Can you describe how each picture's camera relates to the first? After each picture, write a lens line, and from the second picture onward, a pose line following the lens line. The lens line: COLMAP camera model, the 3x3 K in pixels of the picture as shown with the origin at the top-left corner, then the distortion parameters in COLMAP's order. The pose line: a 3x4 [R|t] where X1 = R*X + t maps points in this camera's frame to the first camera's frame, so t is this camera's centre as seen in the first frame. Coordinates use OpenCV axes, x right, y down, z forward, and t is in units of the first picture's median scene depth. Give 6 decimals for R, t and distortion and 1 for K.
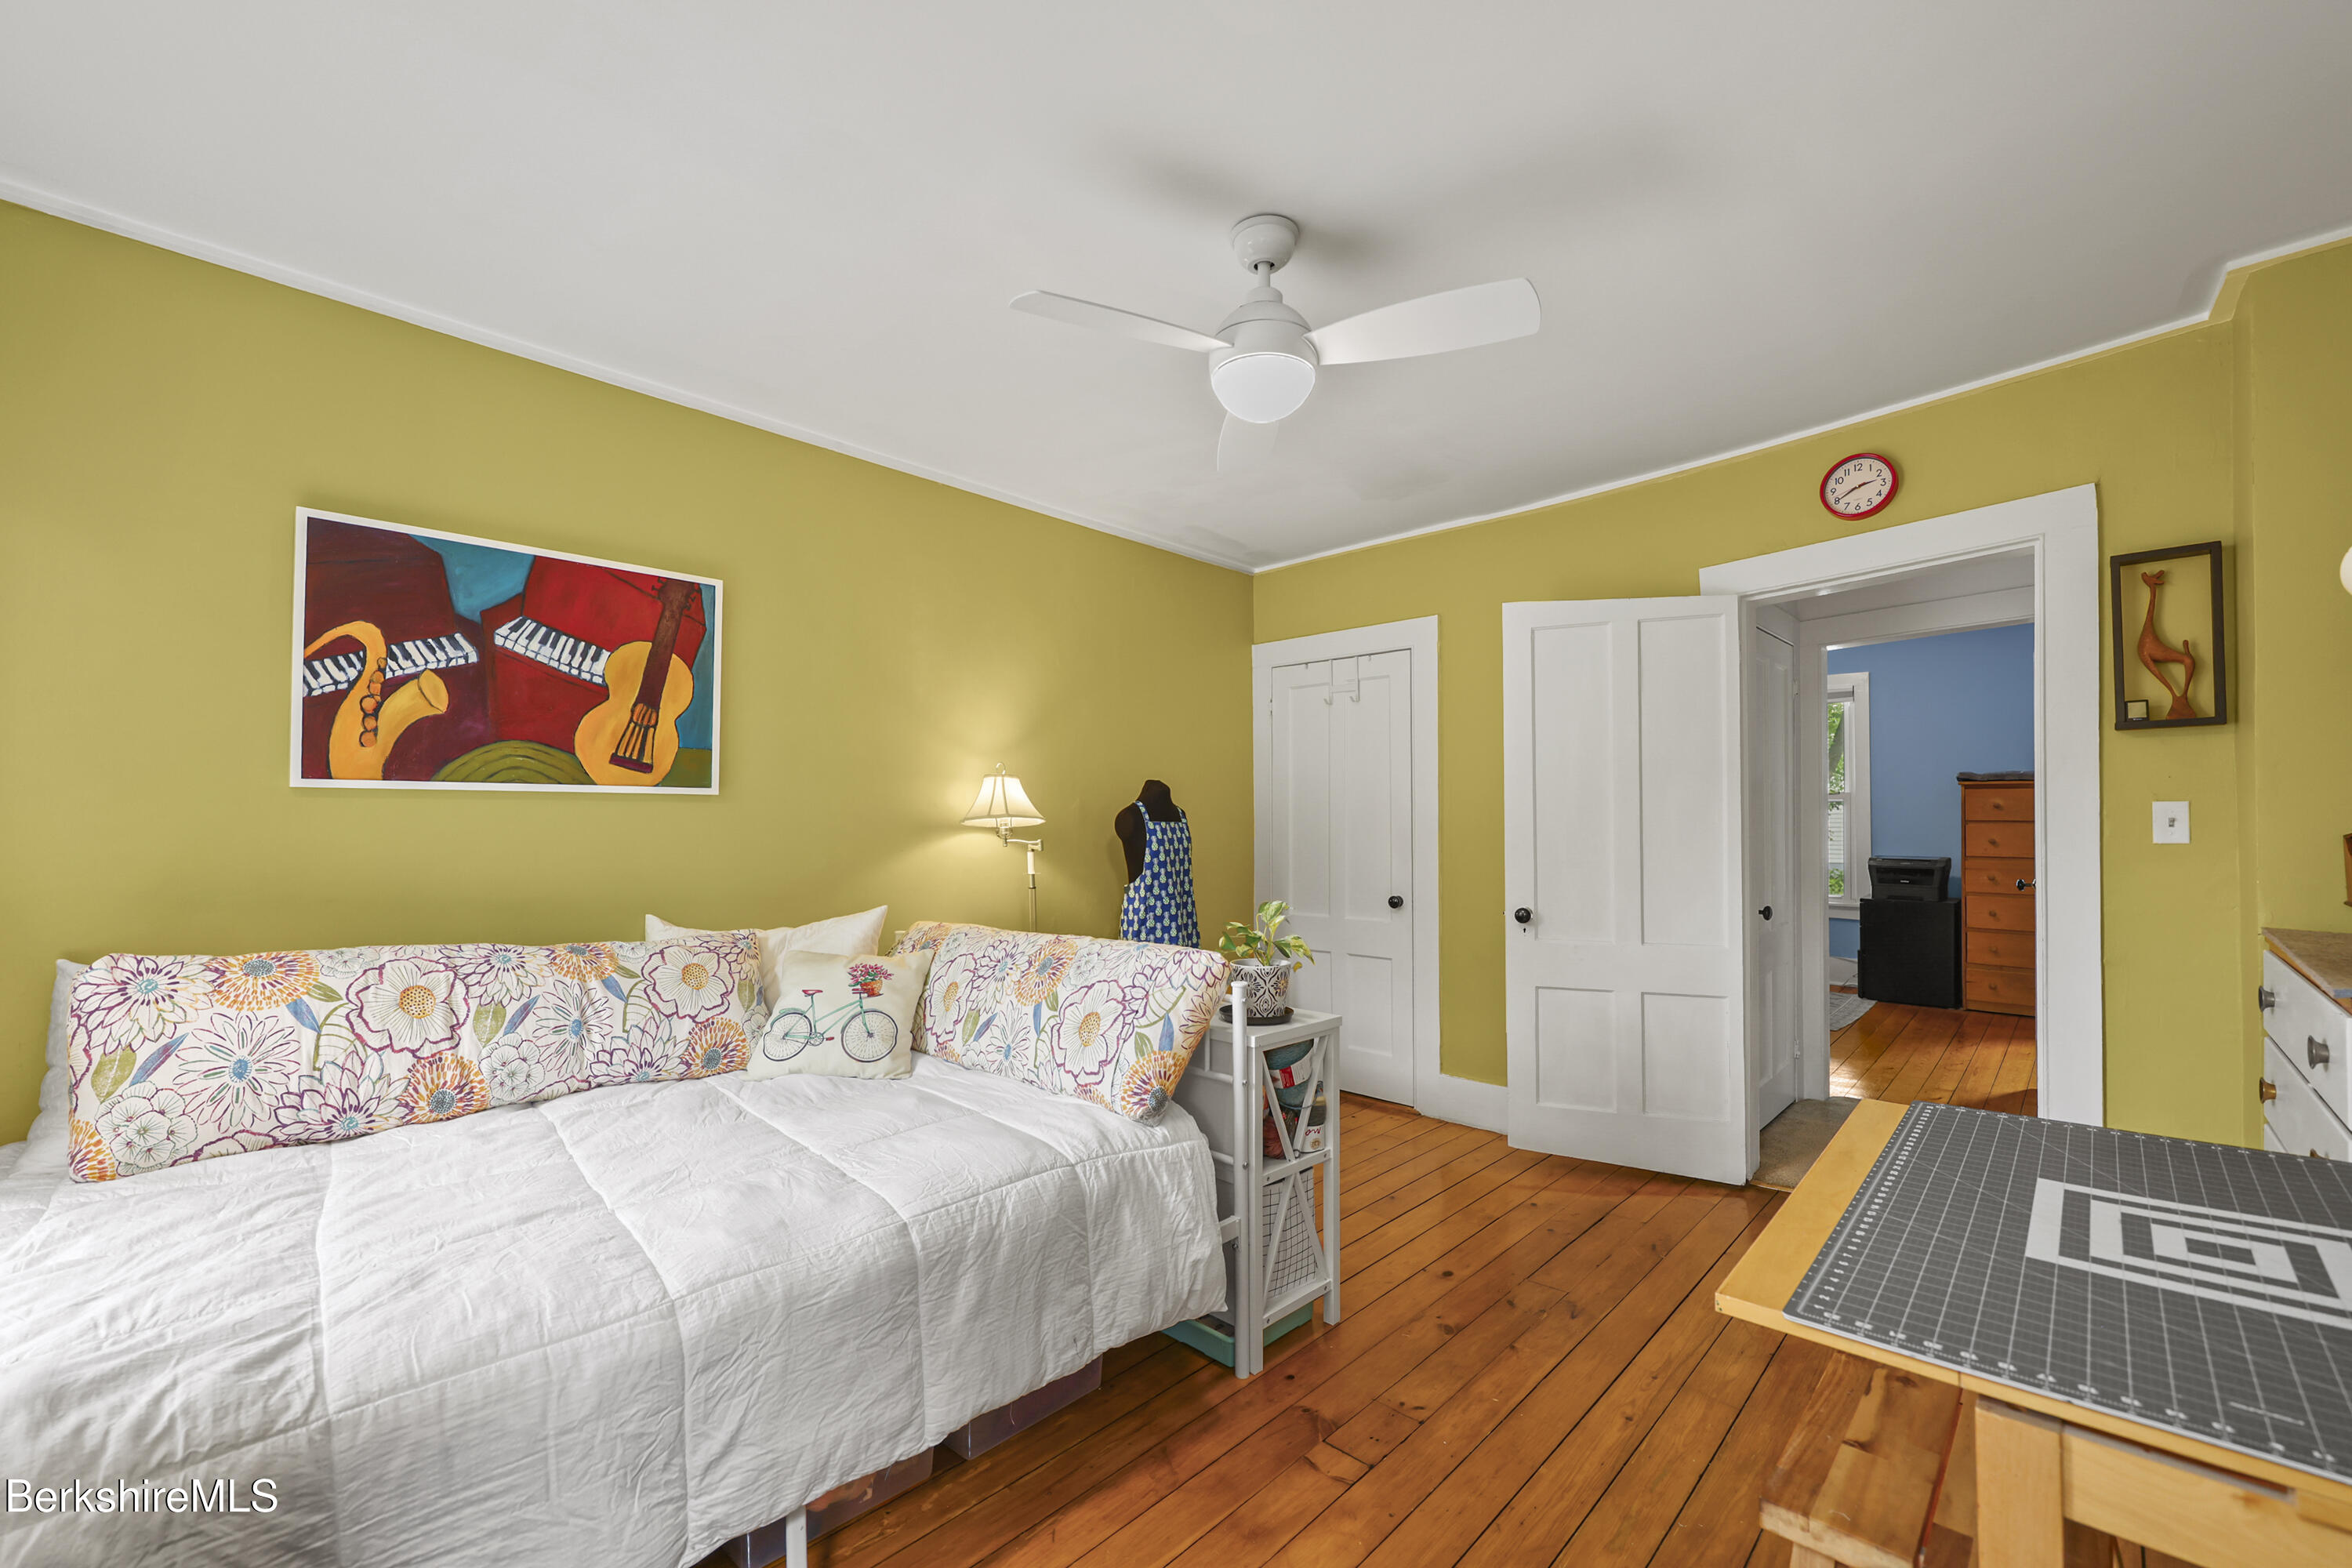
lens RADIAL K [[960.8, 0, 1184.4], [0, 960.8, 800.9], [0, 0, 1]] dist [-0.002335, 0.000385]
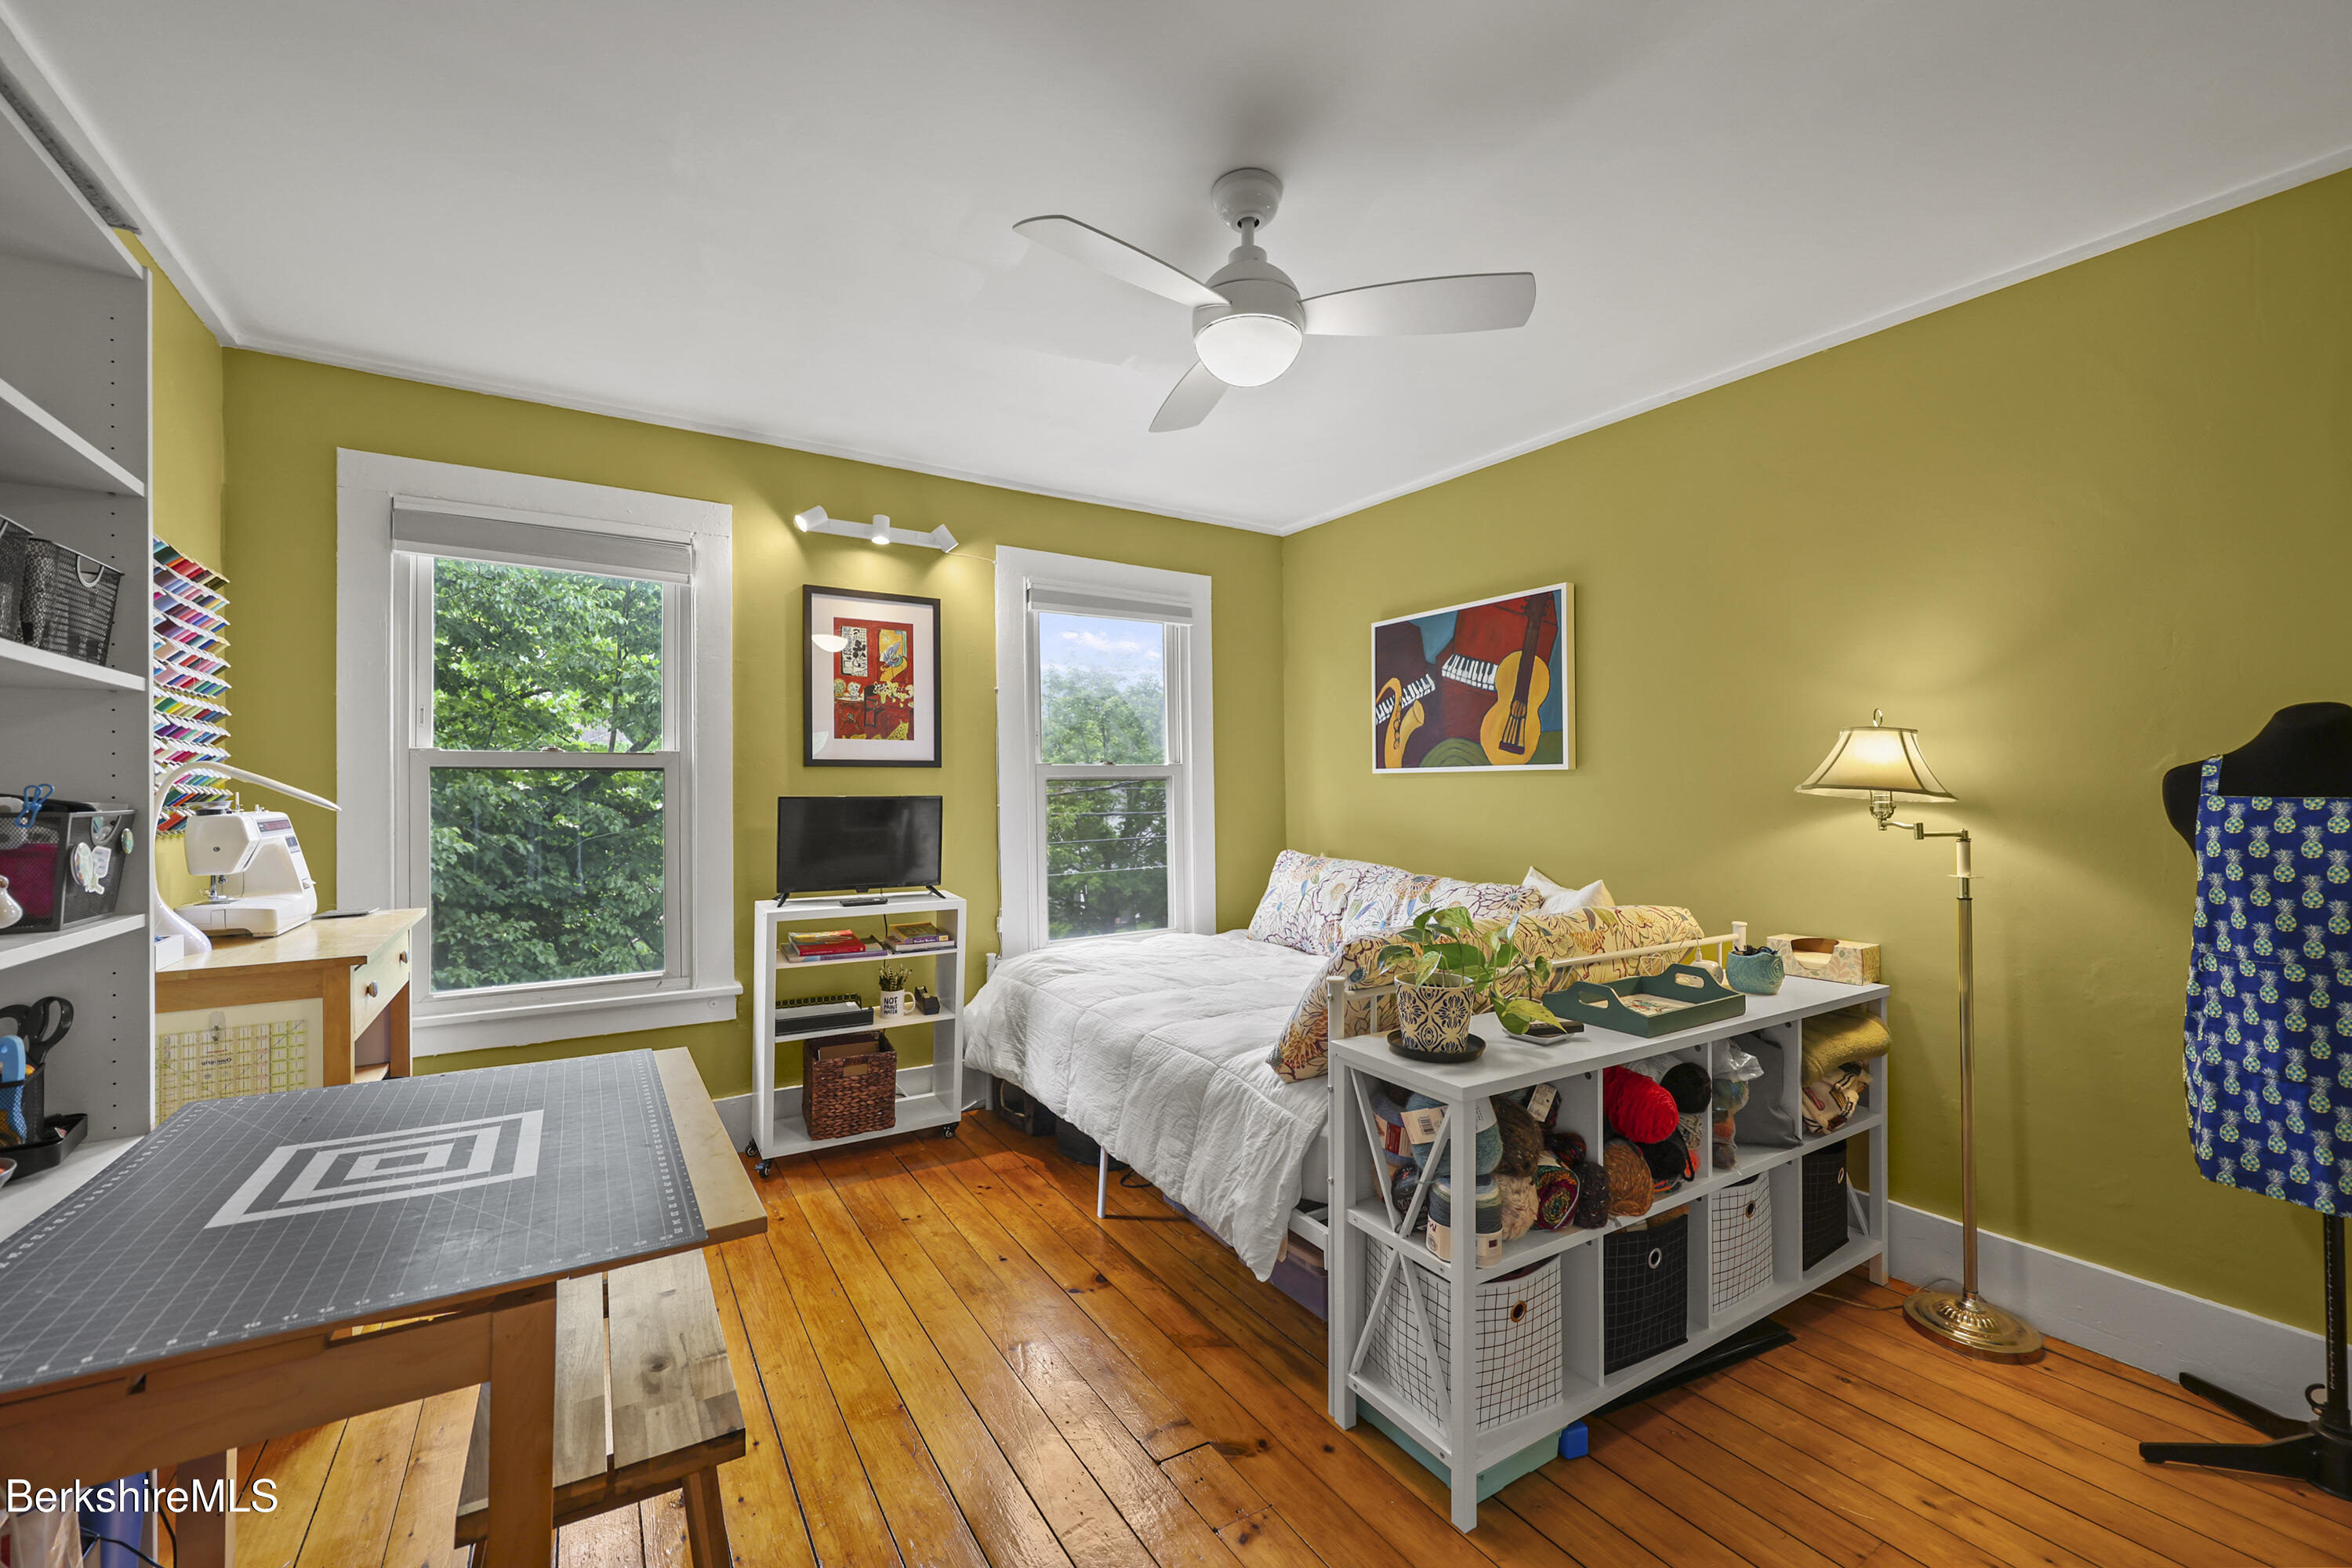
lens RADIAL K [[960.8, 0, 1182.1], [0, 960.8, 784.3], [0, 0, 1]] dist [-0.002335, 0.000385]
pose [[-0.248118, -0.002699, -0.968726, 0.871775], [0.023311, 0.999690, -0.008756, 0.012489], [0.968449, -0.024755, -0.247978, 0.983736]]
